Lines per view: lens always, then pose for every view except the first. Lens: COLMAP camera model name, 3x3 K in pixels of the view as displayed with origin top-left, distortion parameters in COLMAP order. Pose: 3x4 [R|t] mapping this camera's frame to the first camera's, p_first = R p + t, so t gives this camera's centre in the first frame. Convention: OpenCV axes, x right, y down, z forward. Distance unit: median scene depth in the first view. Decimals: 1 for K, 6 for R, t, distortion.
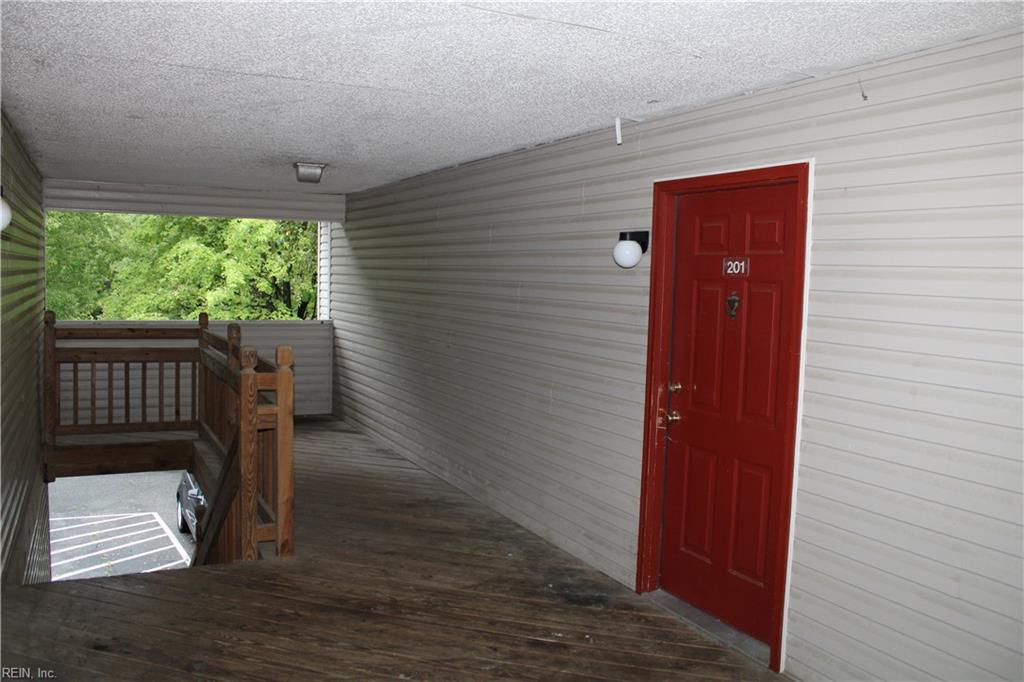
lens RADIAL K [[852.1, 0, 507.9], [0, 852.1, 330.1], [0, 0, 1]] dist [-0.168926, 0.155415]
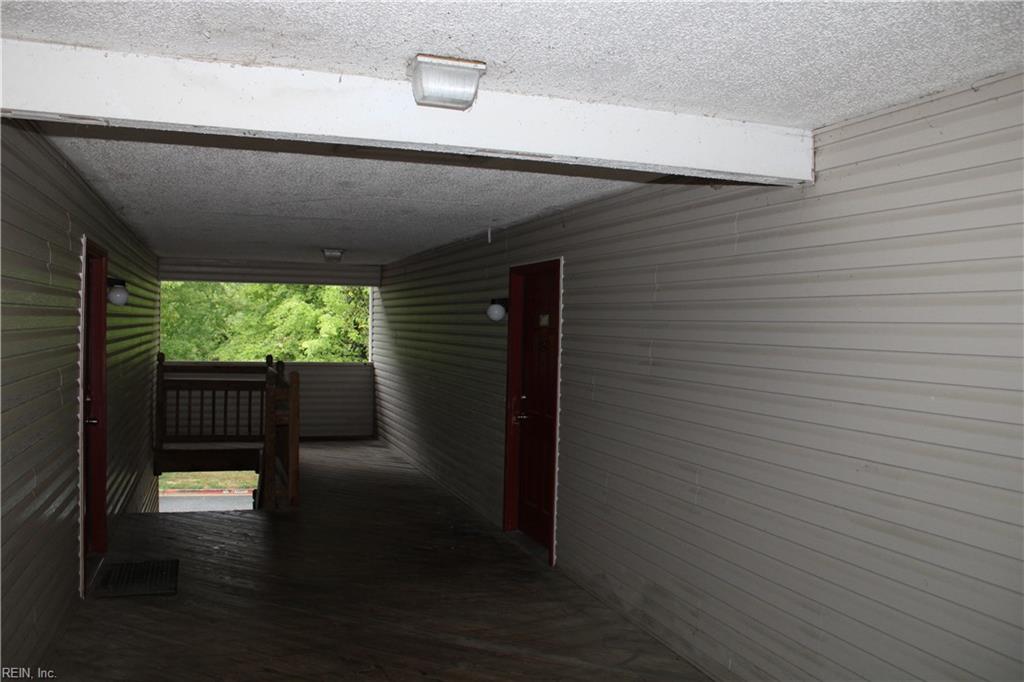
lens RADIAL K [[852.1, 0, 507.9], [0, 852.1, 330.1], [0, 0, 1]] dist [-0.168926, 0.155415]
pose [[0.991002, -0.005971, -0.133714, 0.212088], [-0.002185, 0.998149, -0.060771, 0.021847], [0.133829, 0.060516, 0.989155, -0.317045]]
